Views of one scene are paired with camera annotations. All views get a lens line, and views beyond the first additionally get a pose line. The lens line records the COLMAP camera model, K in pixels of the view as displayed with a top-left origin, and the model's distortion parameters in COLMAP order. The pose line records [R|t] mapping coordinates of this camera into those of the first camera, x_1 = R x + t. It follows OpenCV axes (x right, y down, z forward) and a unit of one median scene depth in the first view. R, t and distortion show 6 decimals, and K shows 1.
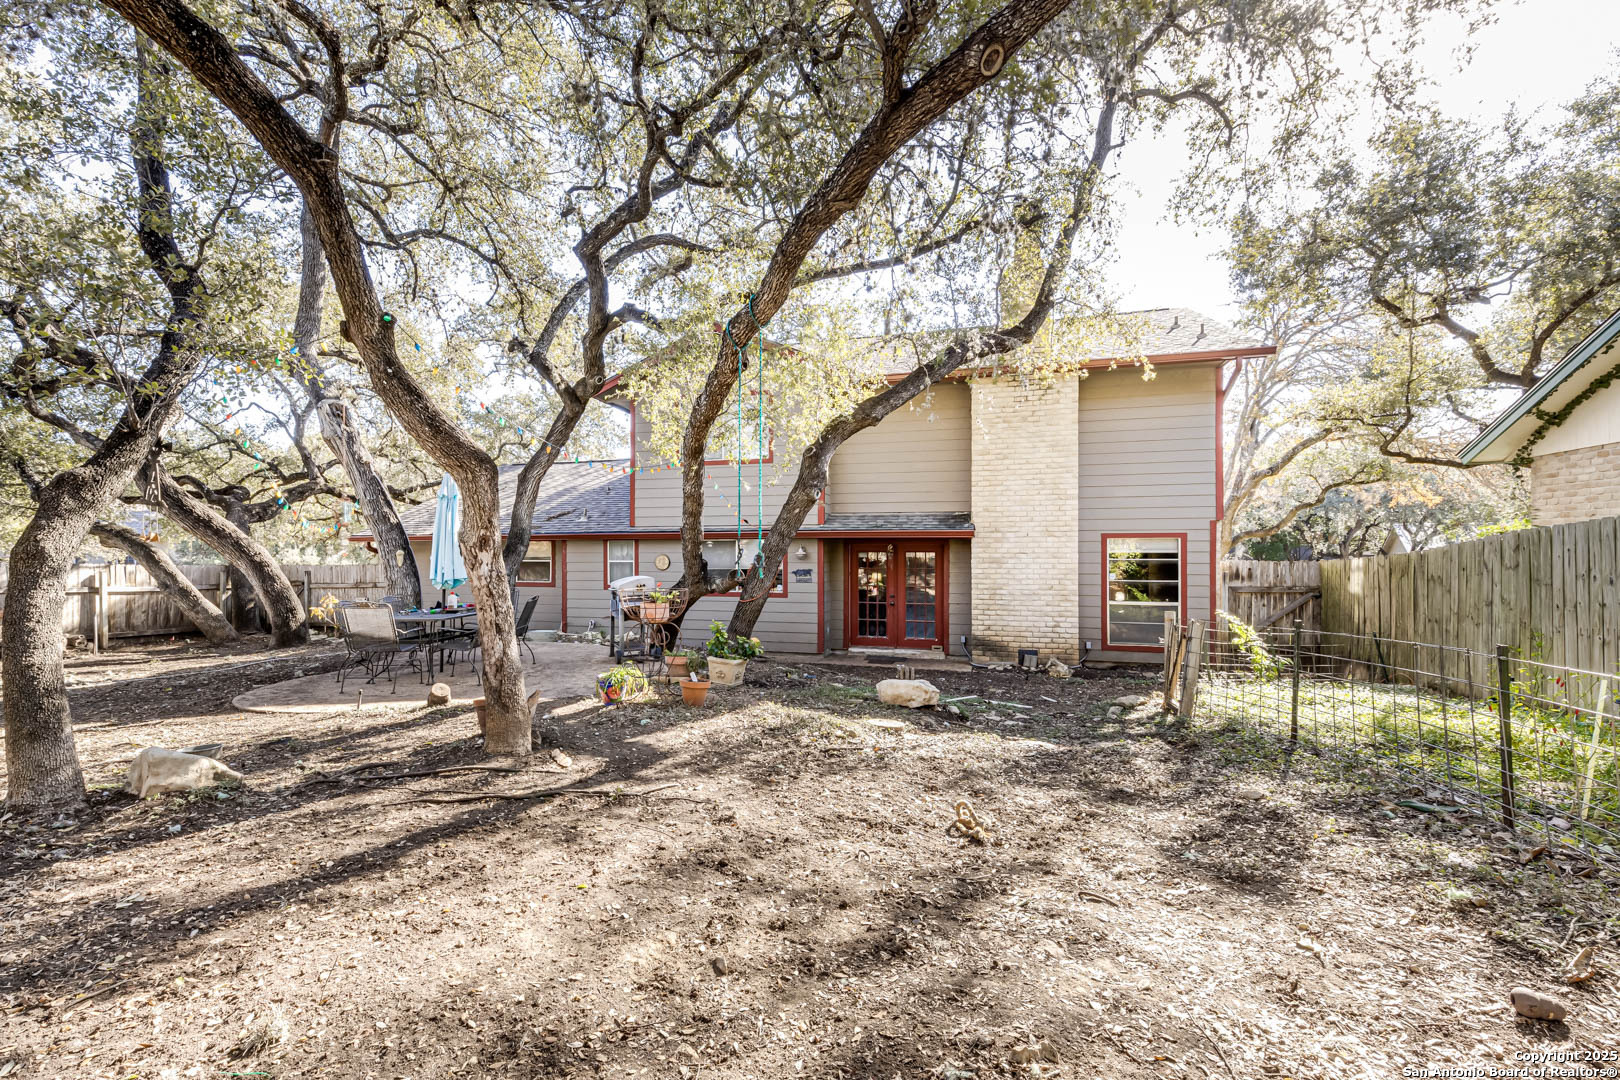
lens RADIAL K [[733.2, 0, 806.5], [0, 733.2, 545.0], [0, 0, 1]] dist [0.017573, -0.000741]
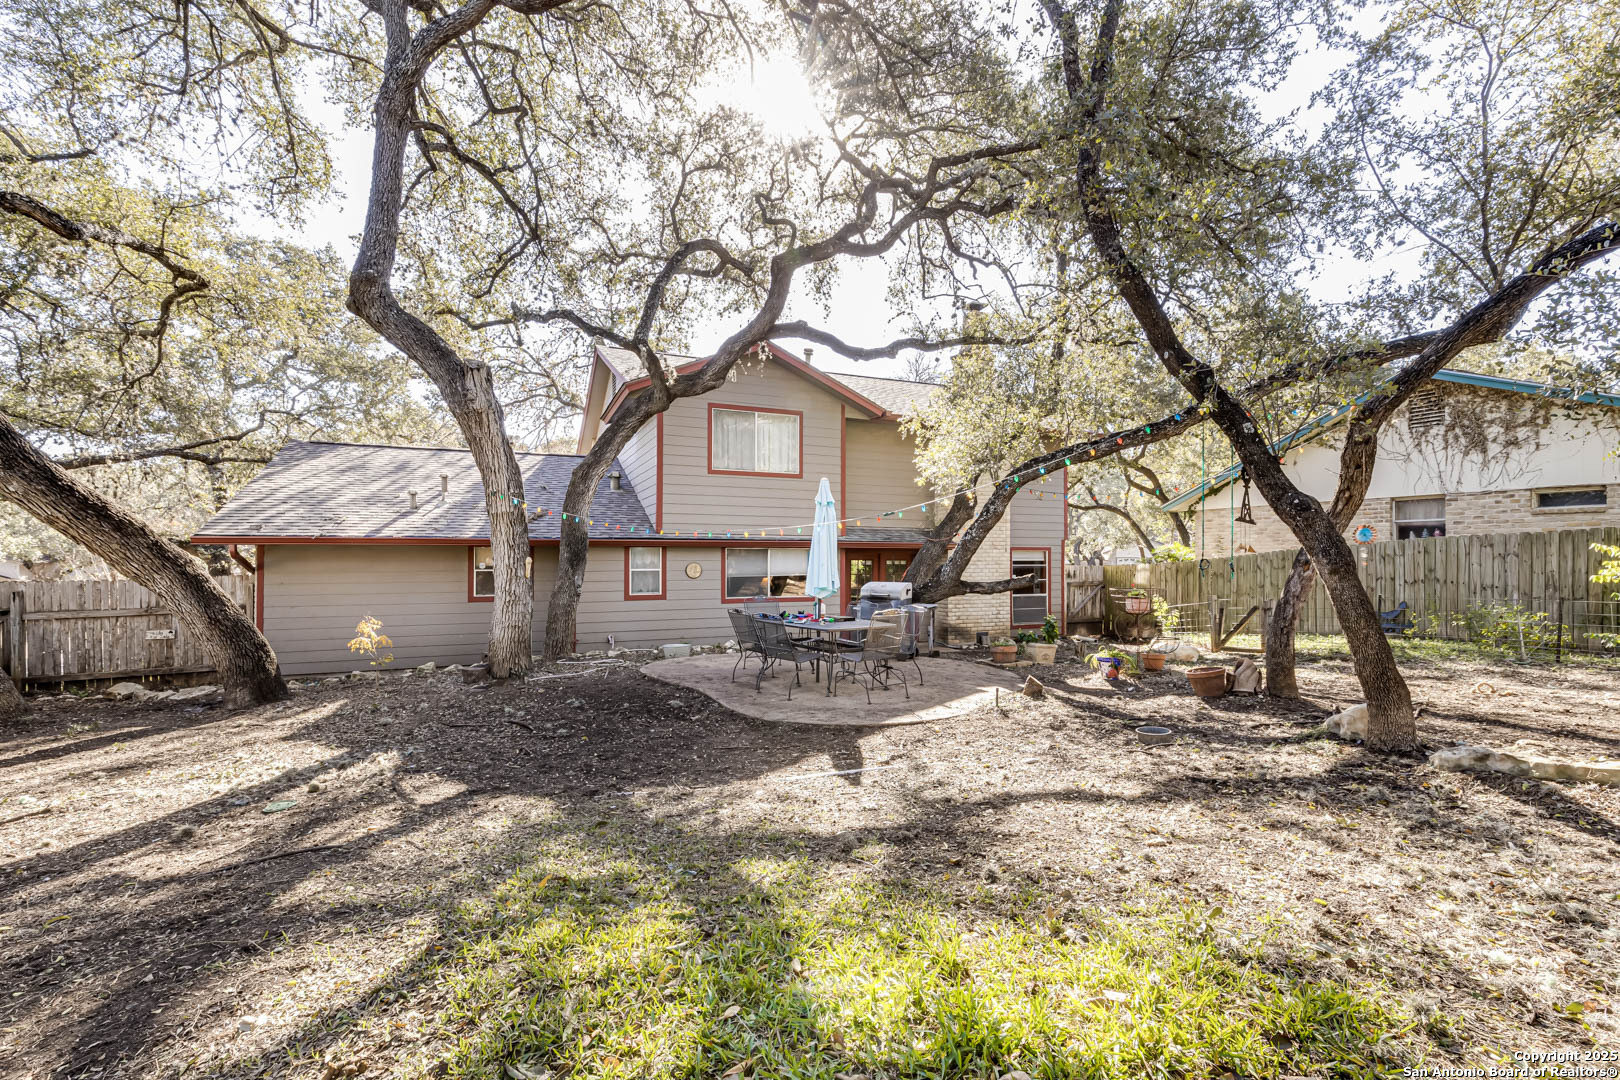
lens RADIAL K [[733.2, 0, 806.5], [0, 733.2, 545.0], [0, 0, 1]] dist [0.017573, -0.000741]
pose [[0.753488, 0.014509, 0.657301, -0.816250], [-0.005831, 0.999865, -0.015387, 0.004668], [-0.657435, 0.007761, 0.753471, 0.191955]]
